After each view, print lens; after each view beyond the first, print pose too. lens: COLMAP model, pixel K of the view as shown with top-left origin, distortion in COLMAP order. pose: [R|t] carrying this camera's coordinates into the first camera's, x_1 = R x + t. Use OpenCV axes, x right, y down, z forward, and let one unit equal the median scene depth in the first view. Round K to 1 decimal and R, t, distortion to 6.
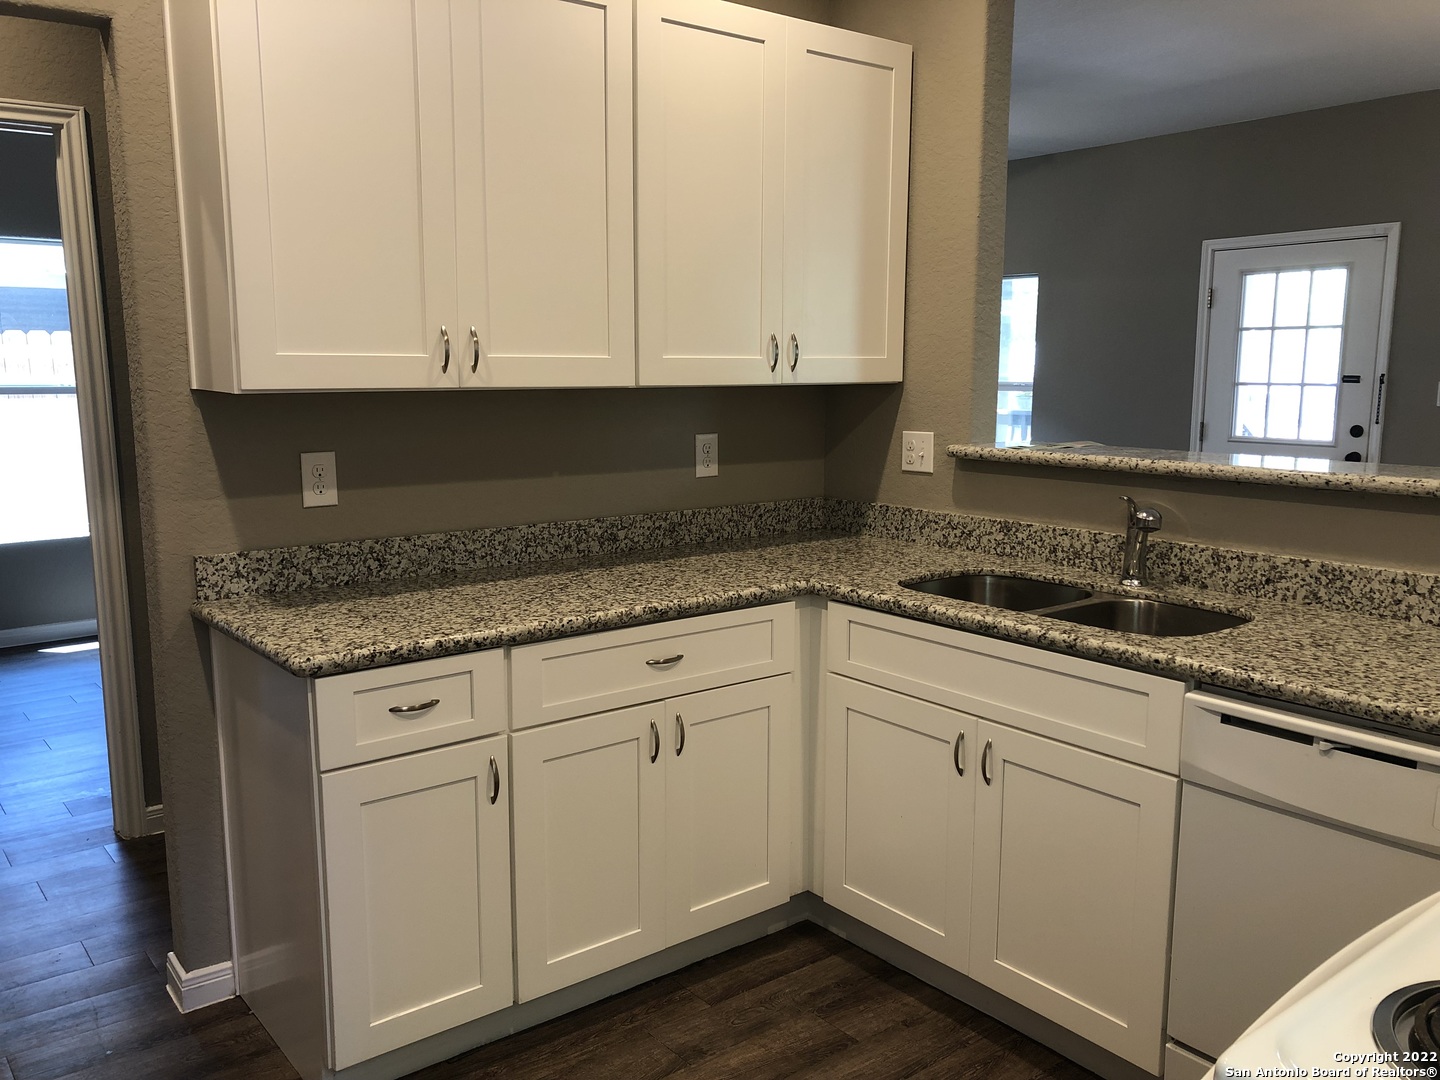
lens RADIAL K [[1166.3, 0, 719.4], [0, 1166.3, 550.1], [0, 0, 1]] dist [0.022544, -0.003794]
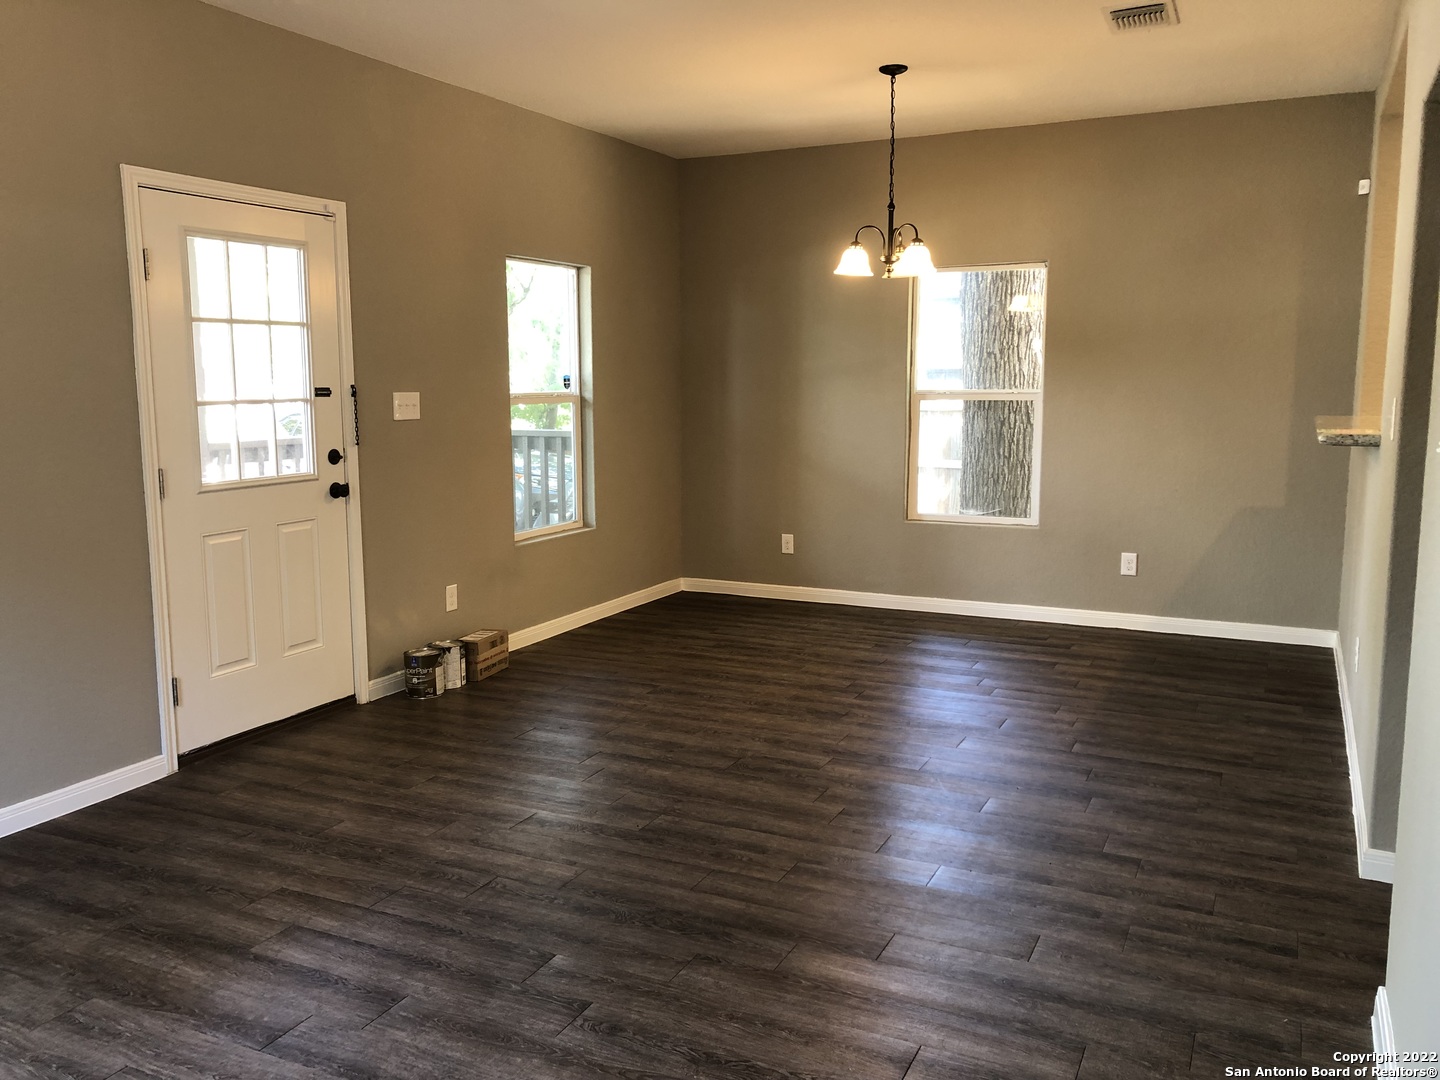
lens RADIAL K [[1200.5, 0, 721.3], [0, 1200.5, 542.0], [0, 0, 1]] dist [0.020555, 0.005571]
pose [[-0.430399, -0.126002, 0.893801, -0.662802], [0.146561, 0.967314, 0.206940, -0.375682], [-0.890661, 0.220063, -0.397864, 2.356627]]
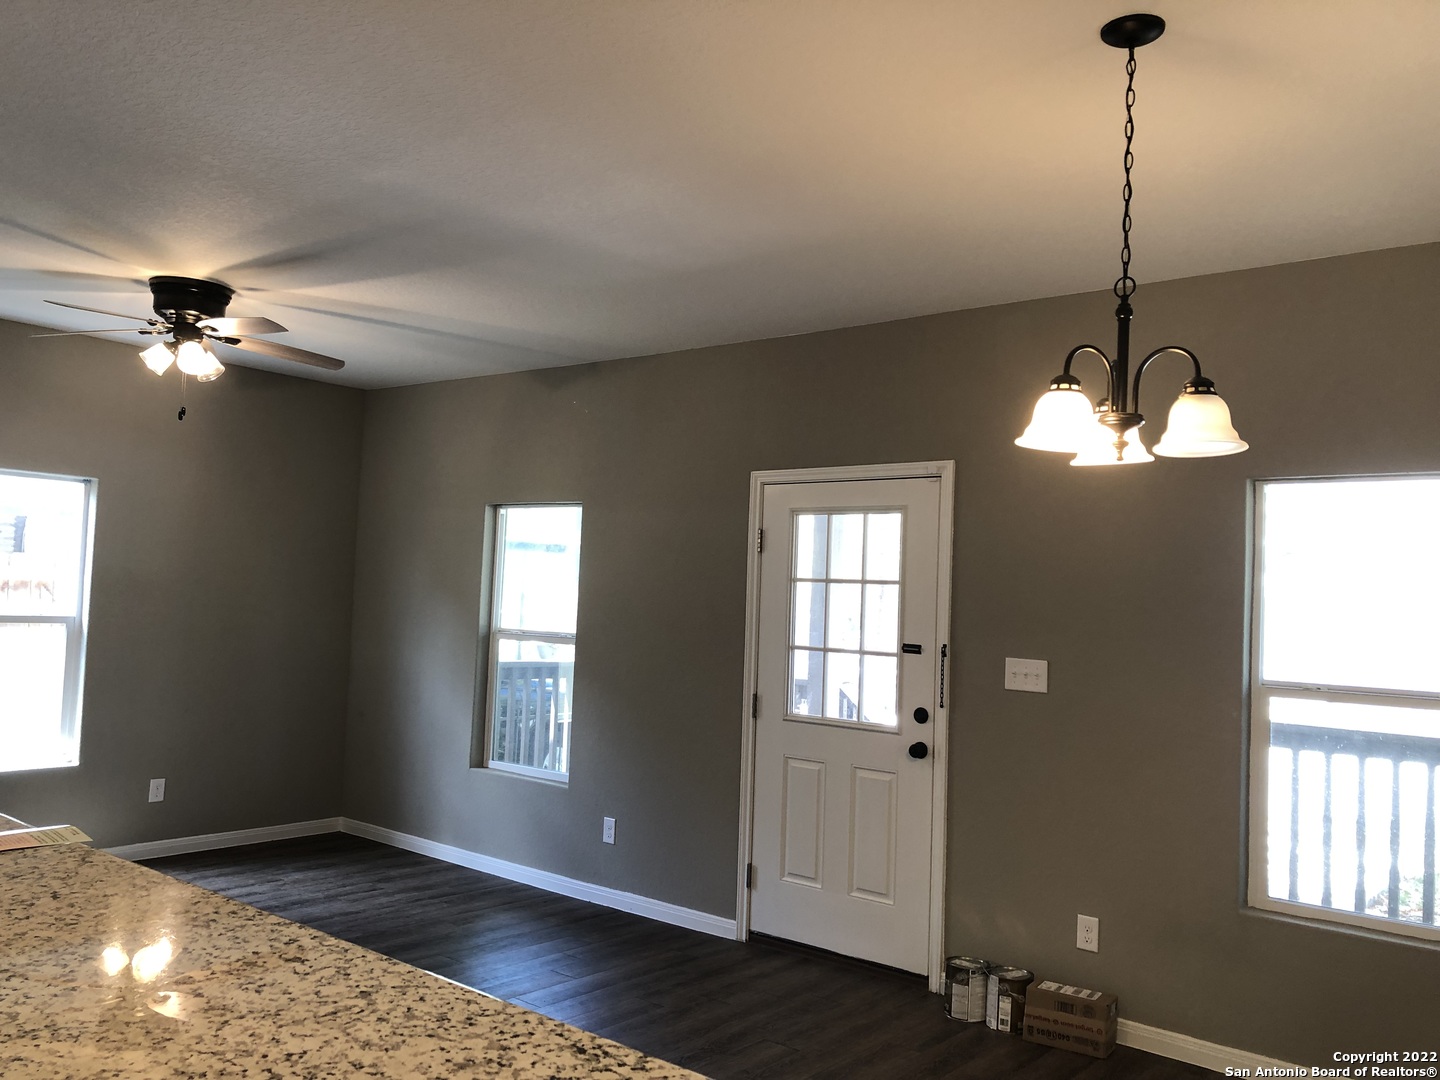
lens RADIAL K [[1175.0, 0, 705.5], [0, 1175.0, 542.8], [0, 0, 1]] dist [0.042753, -0.003309]
pose [[0.978461, 0.047688, 0.200849, 0.508400], [-0.006555, 0.979639, -0.200662, -0.118027], [-0.206328, 0.195024, 0.958851, 0.538671]]
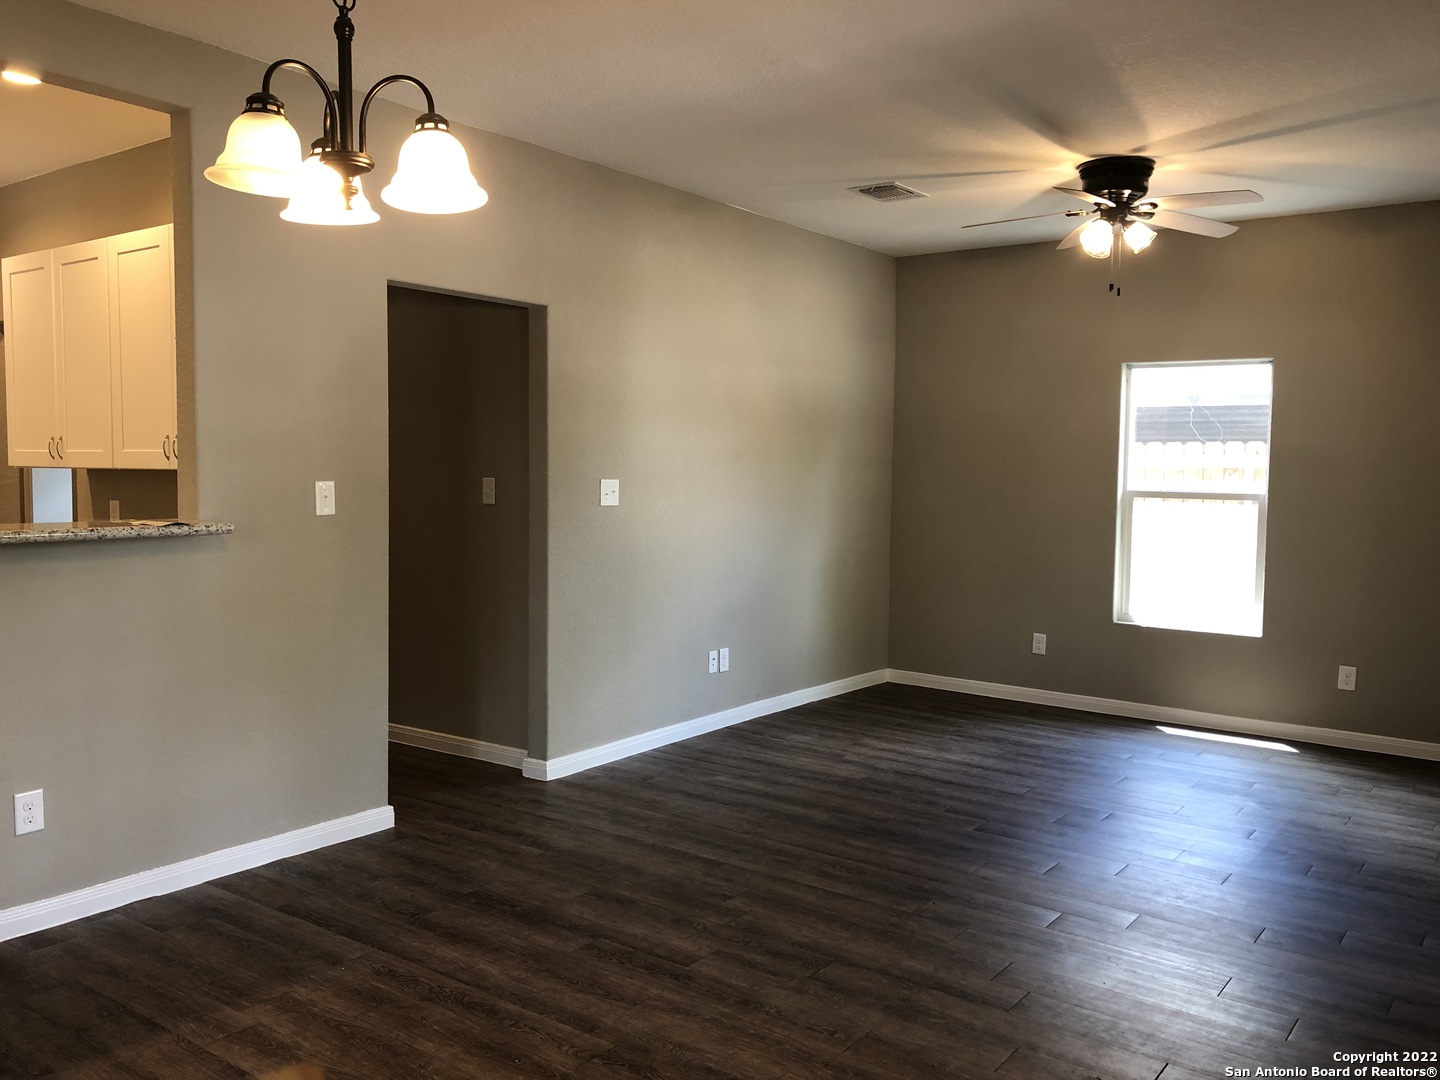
lens RADIAL K [[1176.3, 0, 720.0], [0, 1176.3, 540.0], [0, 0, 1]] dist [0.006361, -0.000252]
pose [[0.256706, 0.060590, -0.964588, 1.713290], [-0.163321, 0.986400, 0.018496, -0.202764], [0.952590, 0.152790, 0.263110, 1.339324]]
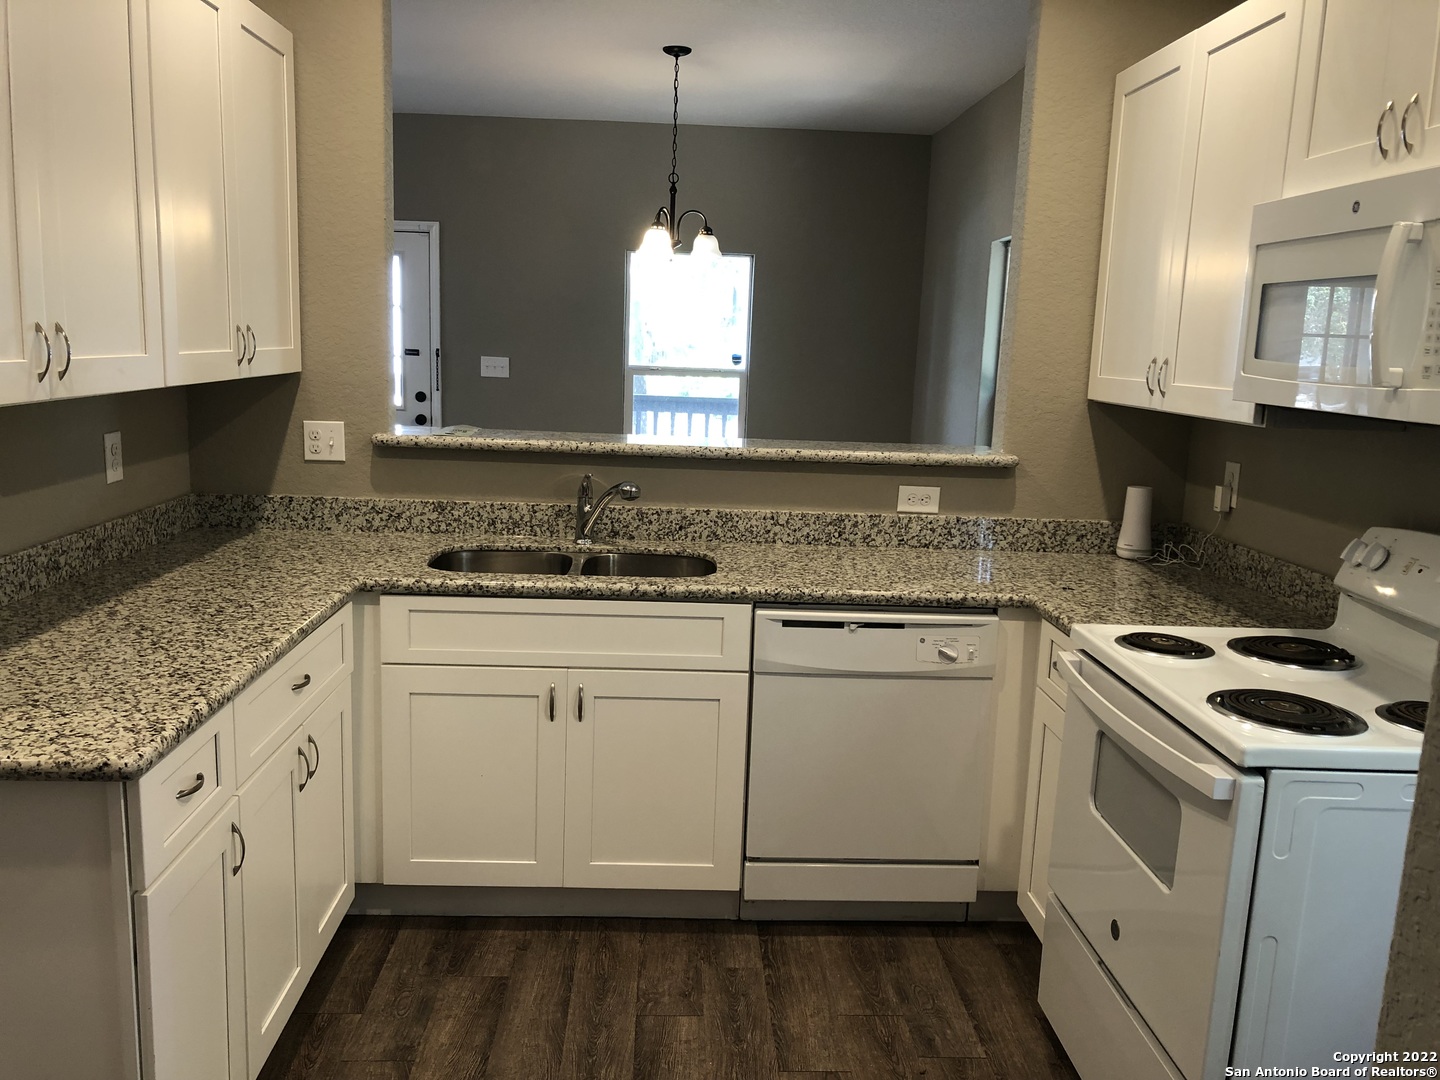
lens RADIAL K [[1175.0, 0, 705.5], [0, 1175.0, 542.8], [0, 0, 1]] dist [0.042753, -0.003309]
pose [[0.590219, -0.122113, 0.797953, -0.539341], [0.092022, 0.992226, 0.083777, -0.060435], [-0.801981, 0.023982, 0.596868, 0.139750]]
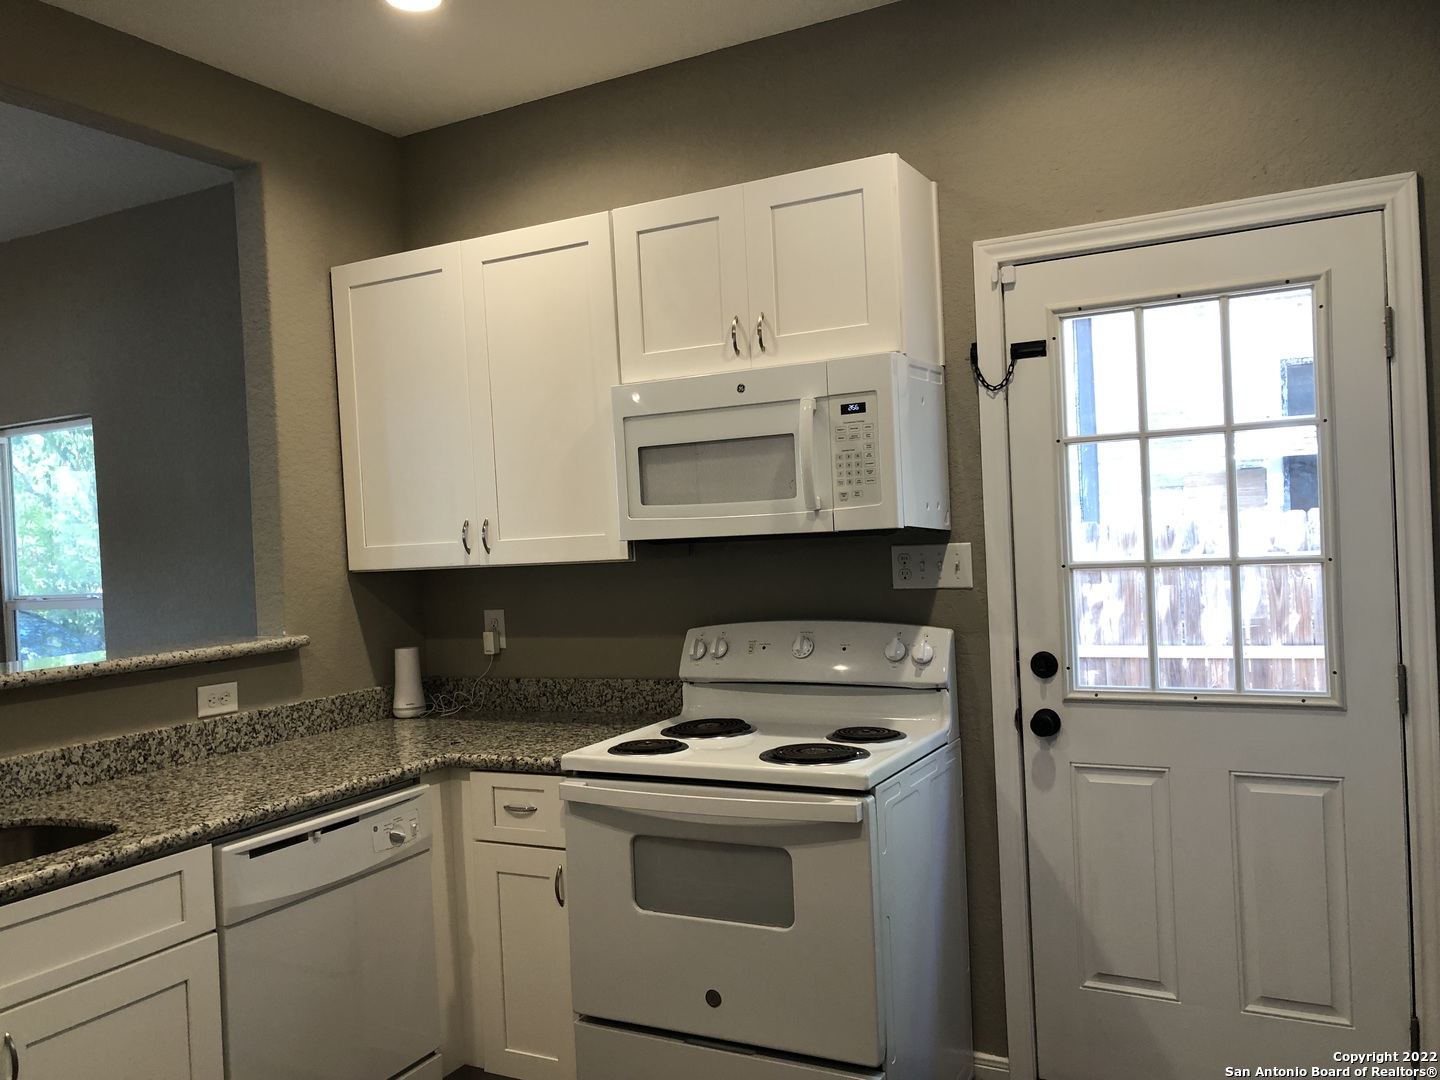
lens RADIAL K [[1176.3, 0, 720.0], [0, 1176.3, 540.0], [0, 0, 1]] dist [0.006361, -0.000252]
pose [[-0.406906, 0.012695, 0.913382, -0.598688], [0.190864, 0.979015, 0.071422, -0.113890], [-0.893307, 0.203394, -0.400790, 0.681265]]
